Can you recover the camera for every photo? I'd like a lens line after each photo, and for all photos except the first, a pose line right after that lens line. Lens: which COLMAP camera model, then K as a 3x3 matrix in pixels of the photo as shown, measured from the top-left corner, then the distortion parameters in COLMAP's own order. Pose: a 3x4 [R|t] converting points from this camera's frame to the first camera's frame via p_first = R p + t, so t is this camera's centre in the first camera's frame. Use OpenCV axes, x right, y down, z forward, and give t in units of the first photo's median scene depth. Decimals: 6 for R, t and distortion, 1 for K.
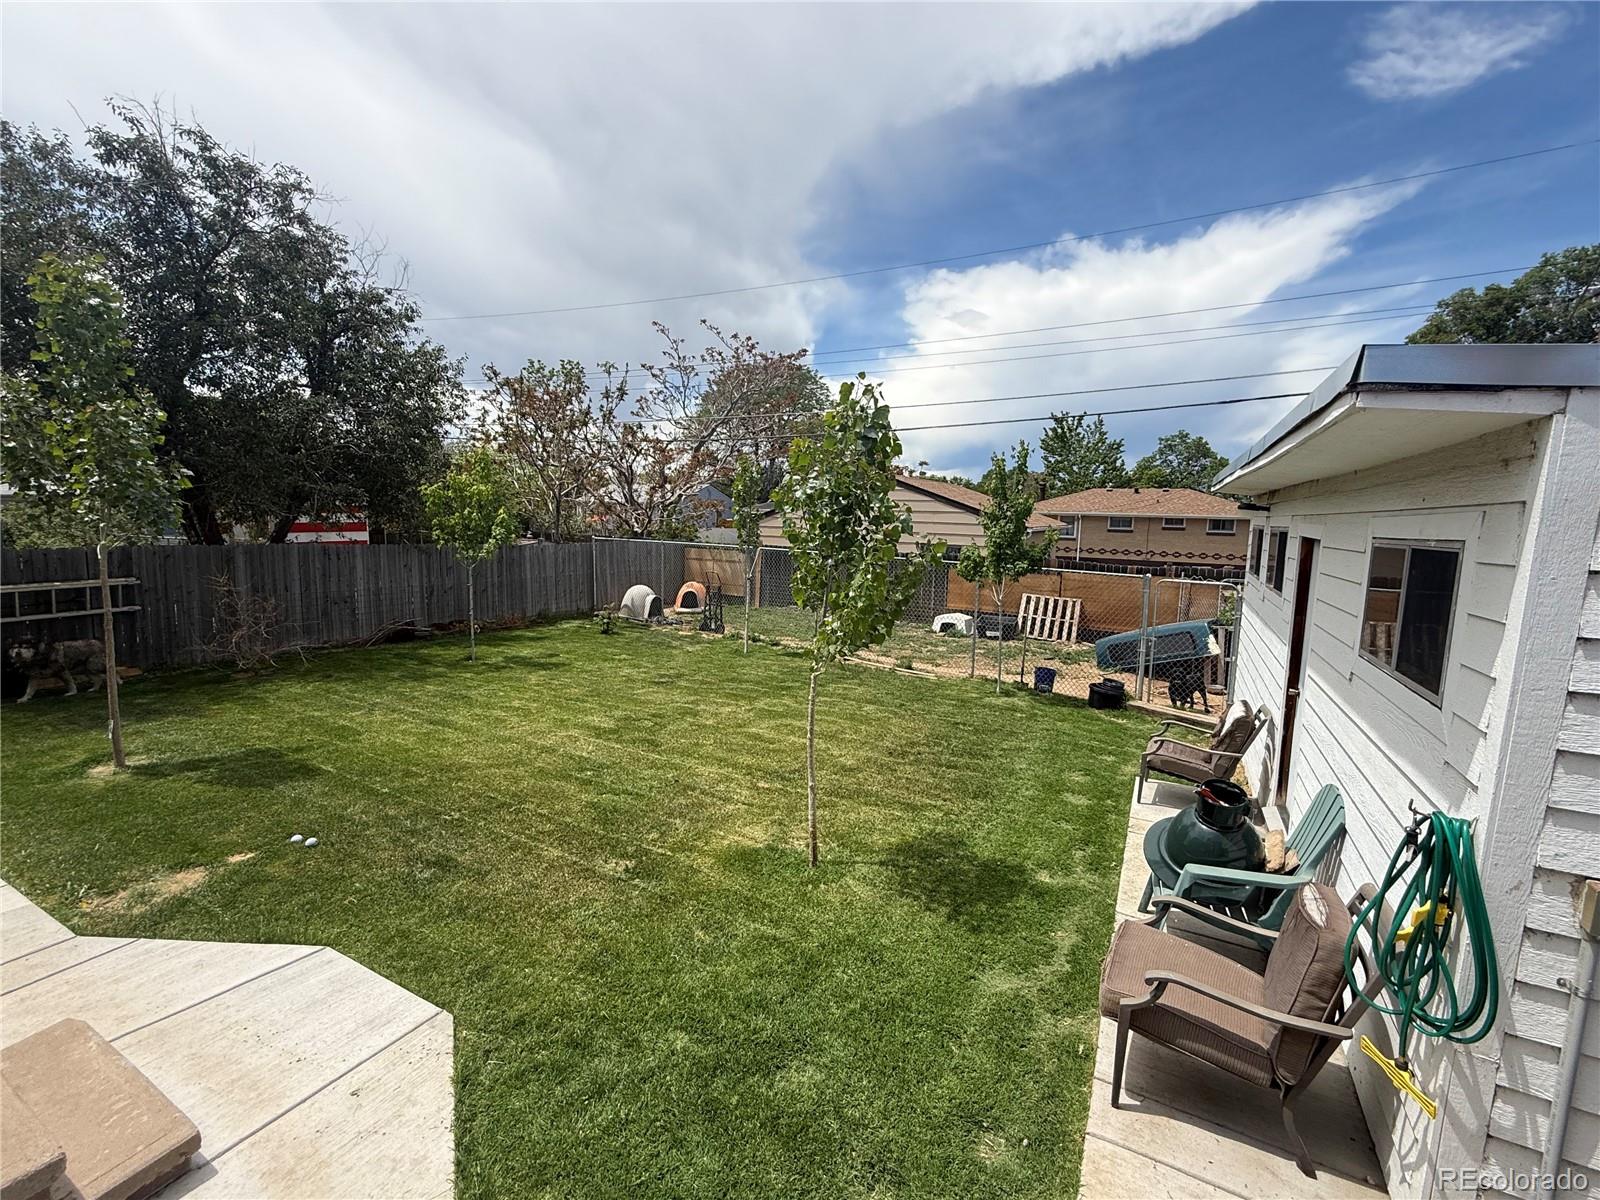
lens RADIAL K [[697.1, 0, 800.0], [0, 697.1, 600.0], [0, 0, 1]] dist [-0.010435, 0.000185]
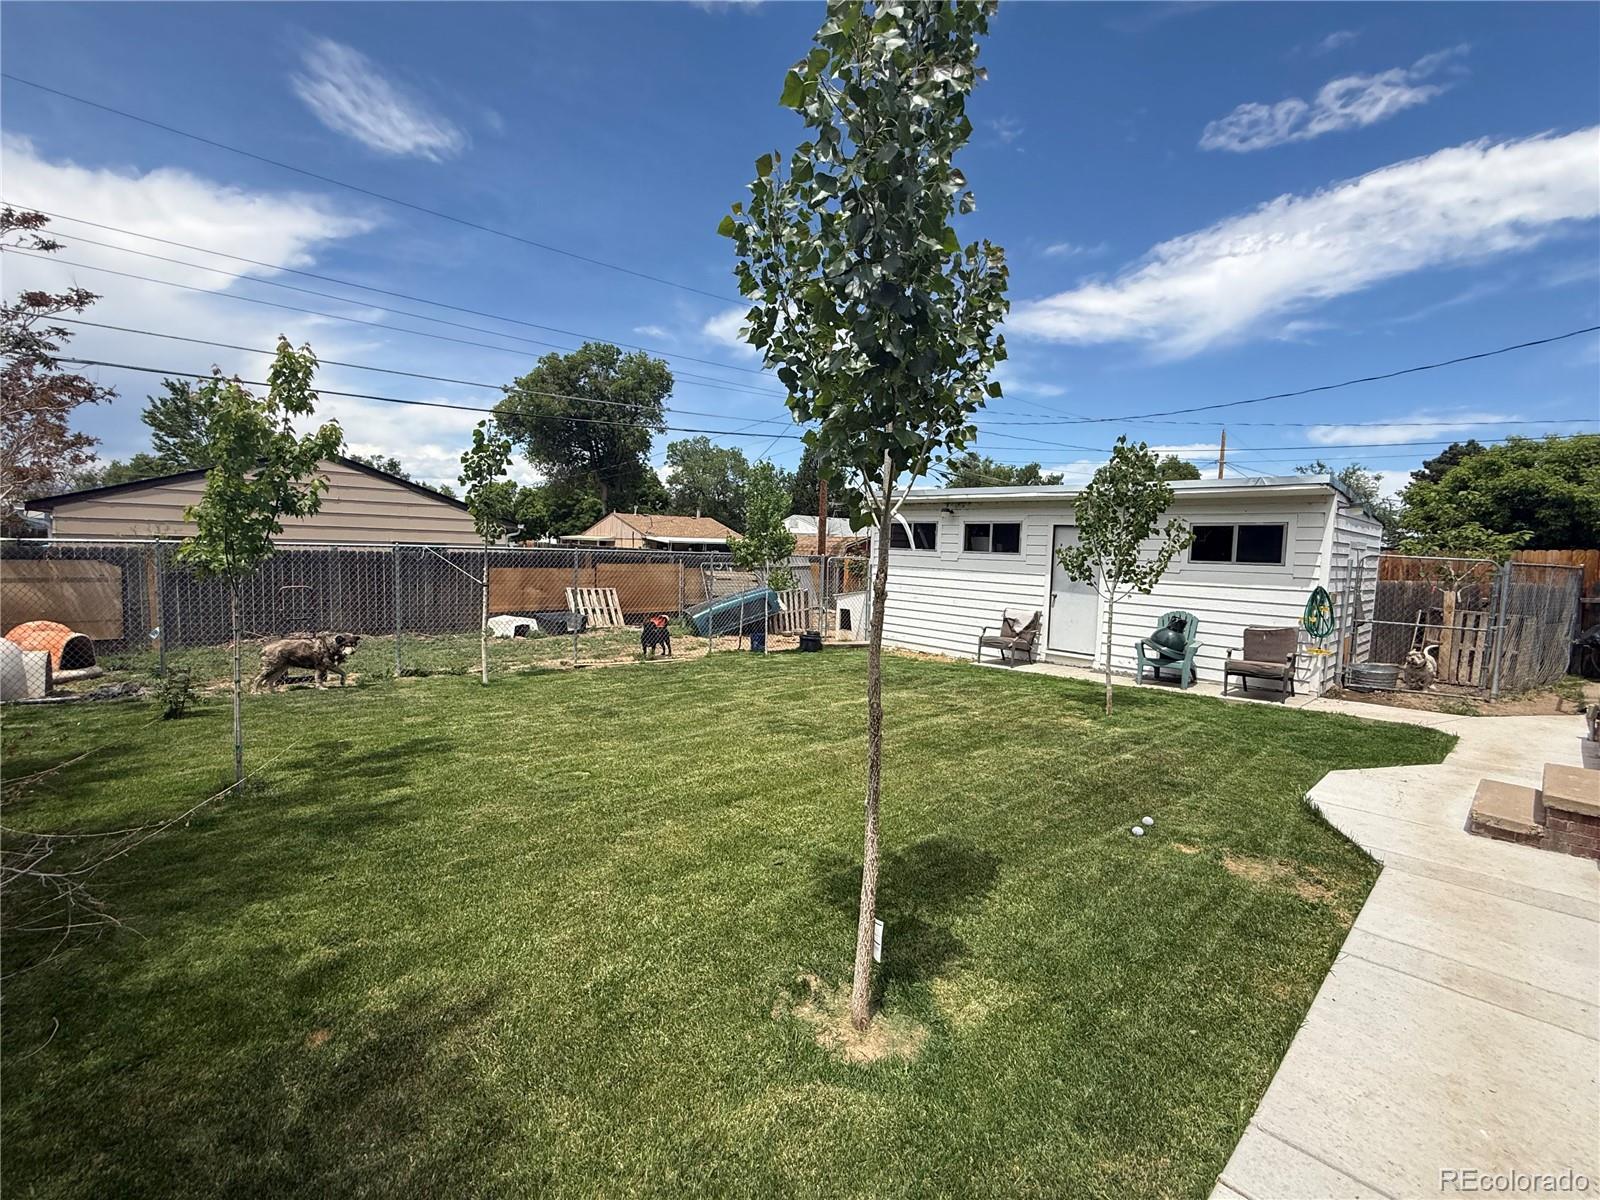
lens RADIAL K [[705.2, 0, 800.1], [0, 705.2, 606.8], [0, 0, 1]] dist [0.001308, 0.000498]
pose [[0.311314, -0.097522, 0.945290, -0.936285], [0.095060, 0.992927, 0.071130, -0.038720], [-0.945541, 0.067715, 0.318383, 0.591909]]
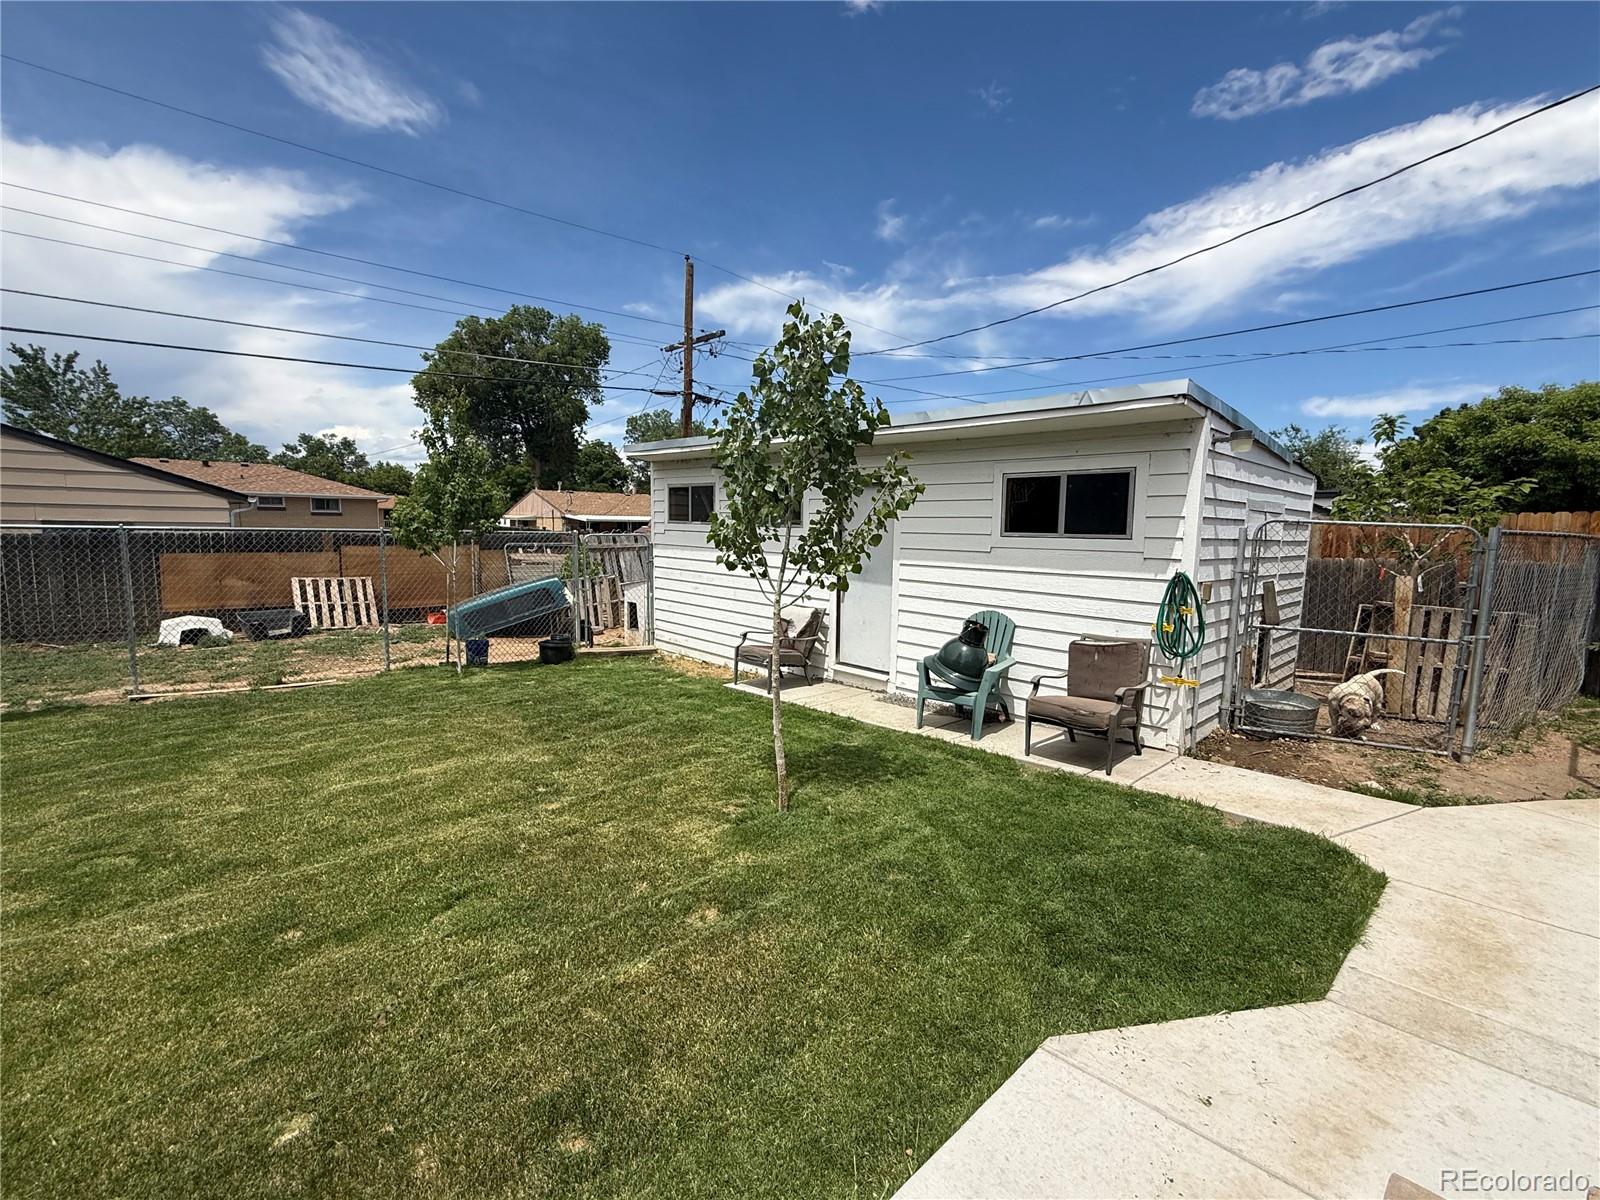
lens RADIAL K [[699.8, 0, 800.0], [0, 699.8, 600.0], [0, 0, 1]] dist [0.000766, -0.000184]
pose [[0.306183, -0.122154, 0.944103, -0.438450], [0.106578, 0.989897, 0.093515, 0.005058], [-0.945988, 0.071988, 0.316108, 0.341101]]
